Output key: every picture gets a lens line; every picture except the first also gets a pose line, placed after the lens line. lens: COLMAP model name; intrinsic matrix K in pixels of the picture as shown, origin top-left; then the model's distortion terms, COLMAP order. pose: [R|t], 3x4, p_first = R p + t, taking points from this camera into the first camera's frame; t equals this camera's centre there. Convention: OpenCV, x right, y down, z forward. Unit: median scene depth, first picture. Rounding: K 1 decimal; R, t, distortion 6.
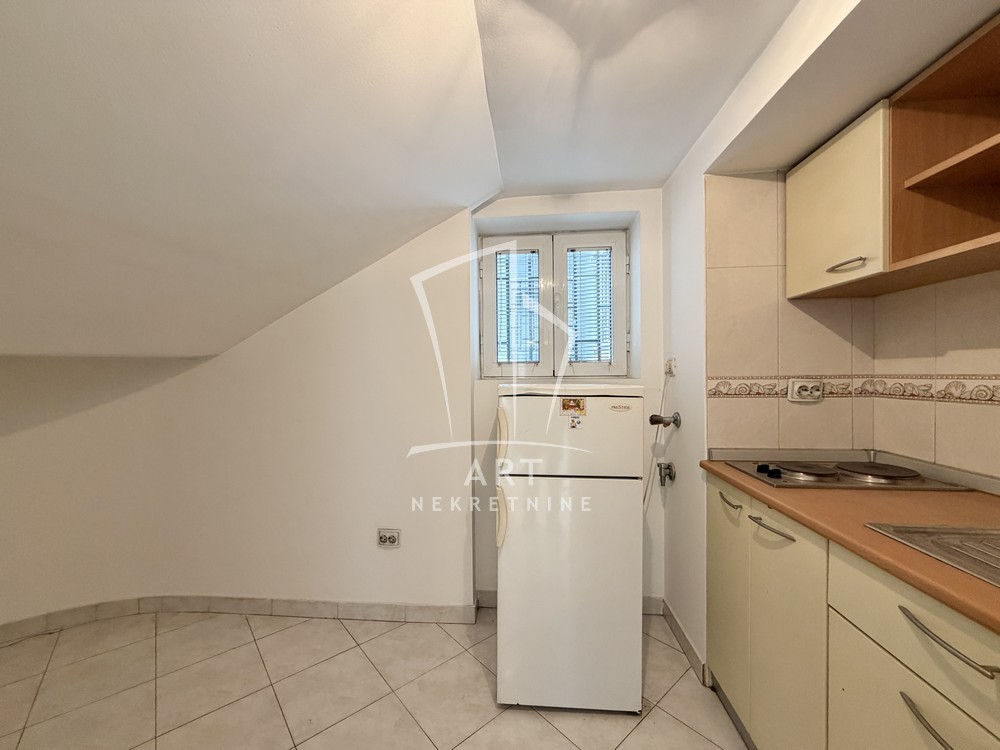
lens RADIAL K [[400.5, 0, 495.5], [0, 400.5, 374.8], [0, 0, 1]] dist [0.000419, 0.000296]
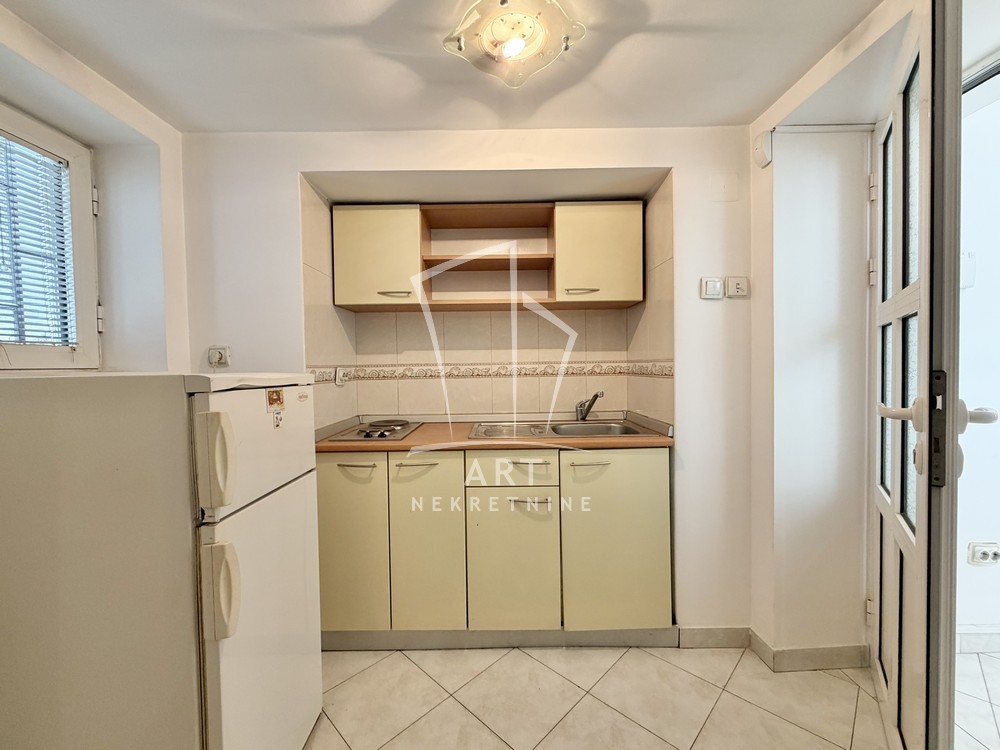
lens RADIAL K [[400.5, 0, 495.5], [0, 400.5, 374.8], [0, 0, 1]] dist [0.000419, 0.000296]
pose [[-0.021622, -0.018186, 0.999601, -0.629448], [0.000356, 0.999834, 0.018198, 0.012674], [-0.999766, 0.000749, -0.021612, 0.570886]]
